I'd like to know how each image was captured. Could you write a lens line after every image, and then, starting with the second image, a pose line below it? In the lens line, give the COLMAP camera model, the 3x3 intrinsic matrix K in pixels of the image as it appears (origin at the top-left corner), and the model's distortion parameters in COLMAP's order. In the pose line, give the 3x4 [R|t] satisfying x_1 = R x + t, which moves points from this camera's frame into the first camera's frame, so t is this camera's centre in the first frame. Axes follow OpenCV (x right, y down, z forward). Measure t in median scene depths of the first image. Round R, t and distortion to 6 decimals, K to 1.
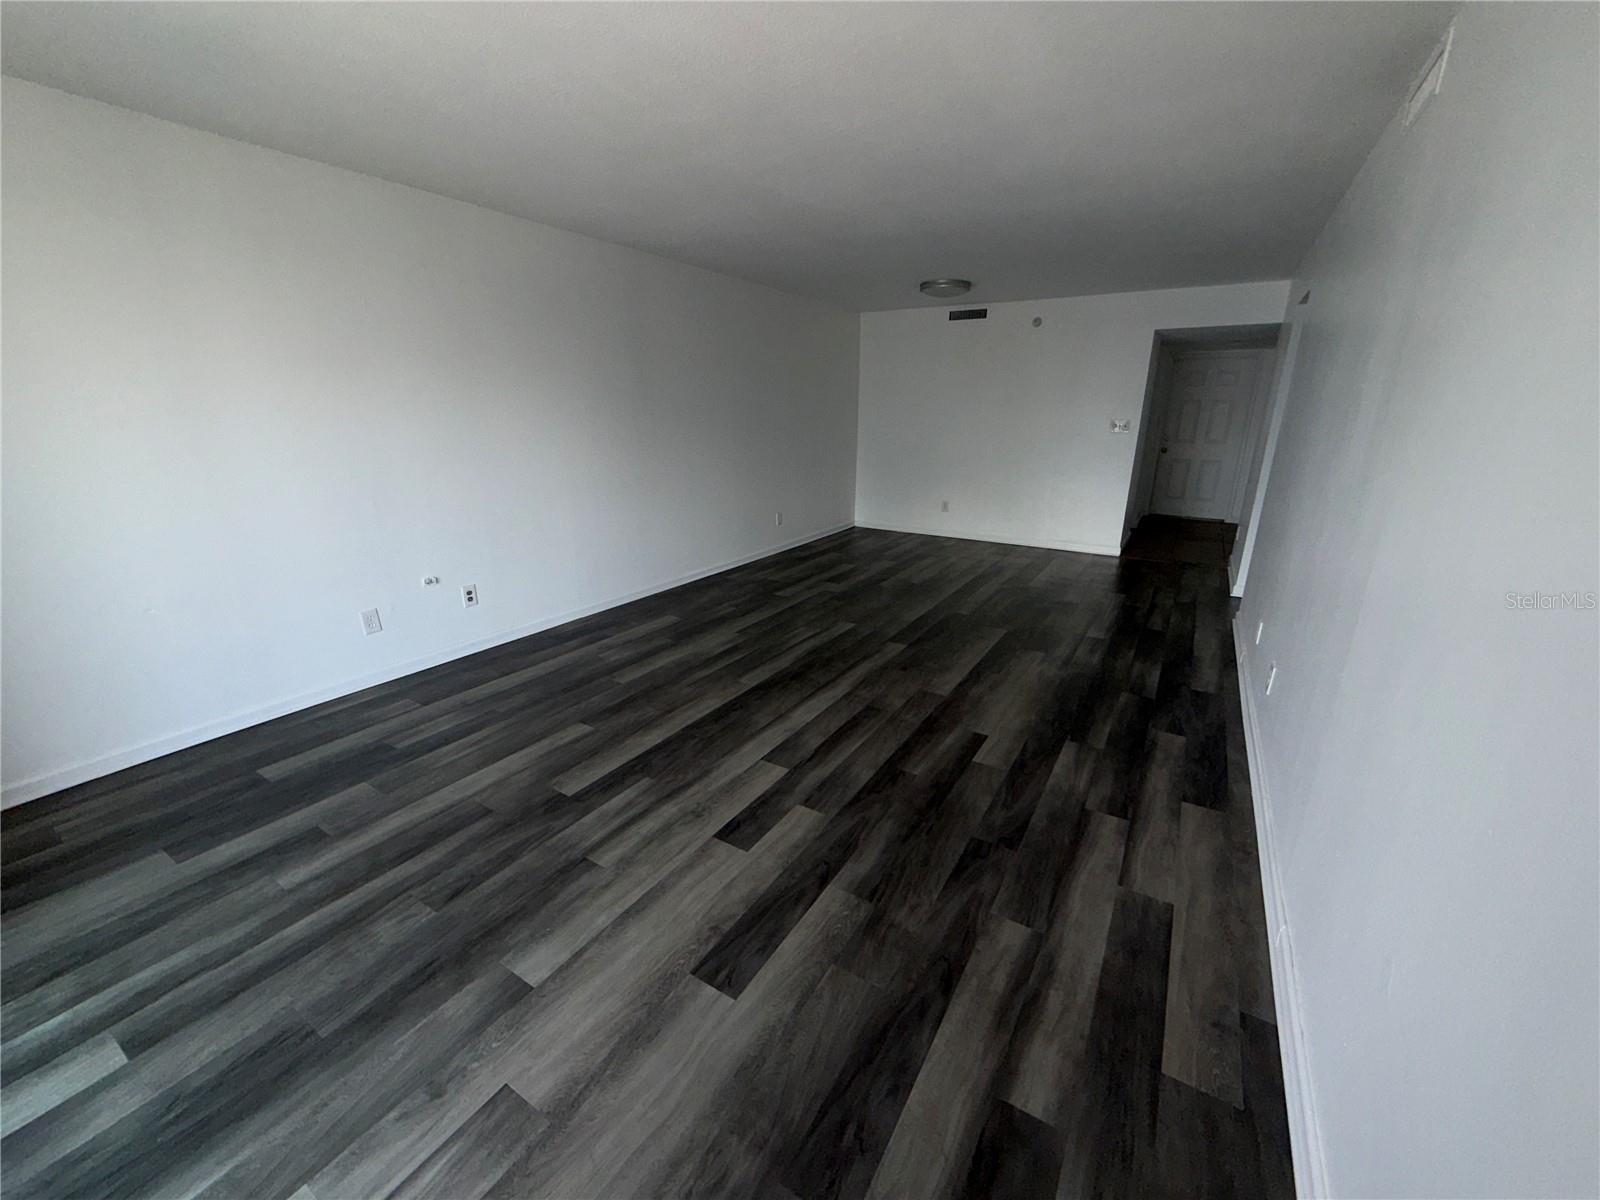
lens RADIAL K [[639.1, 0, 800.7], [0, 639.1, 602.1], [0, 0, 1]] dist [-0.000003, -0.000001]
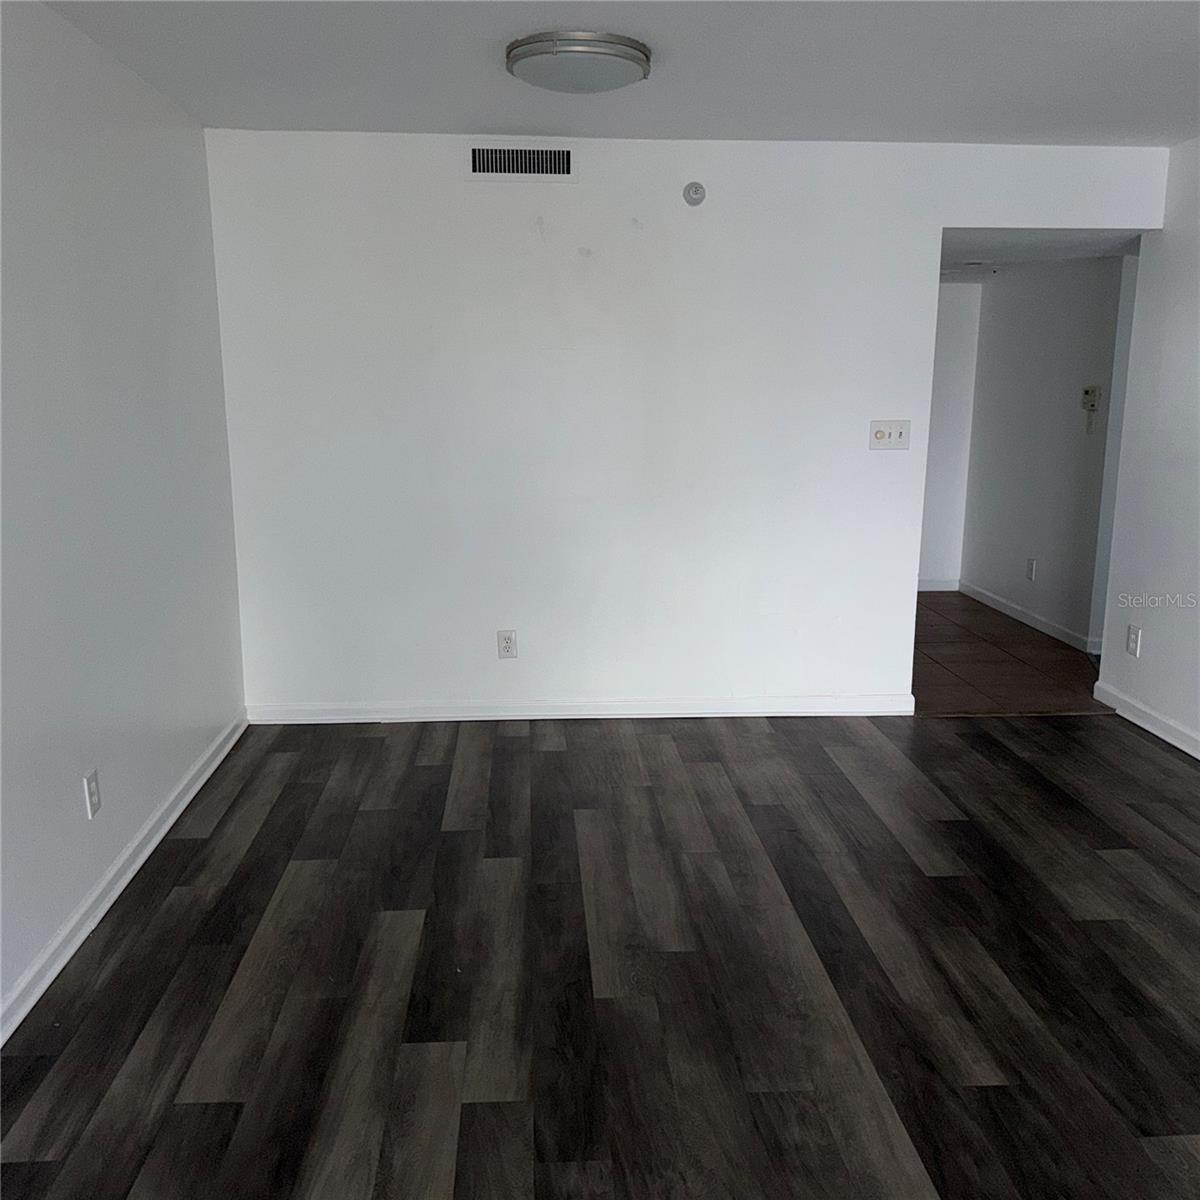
lens RADIAL K [[1117.0, 0, 600.8], [0, 1117.0, 600.0], [0, 0, 1]] dist [0.021707, 0.000000]
pose [[0.810033, -0.117155, 0.574562, -0.146066], [0.170083, 0.984657, -0.039013, -0.181299], [-0.561176, 0.129325, 0.817531, 0.535721]]
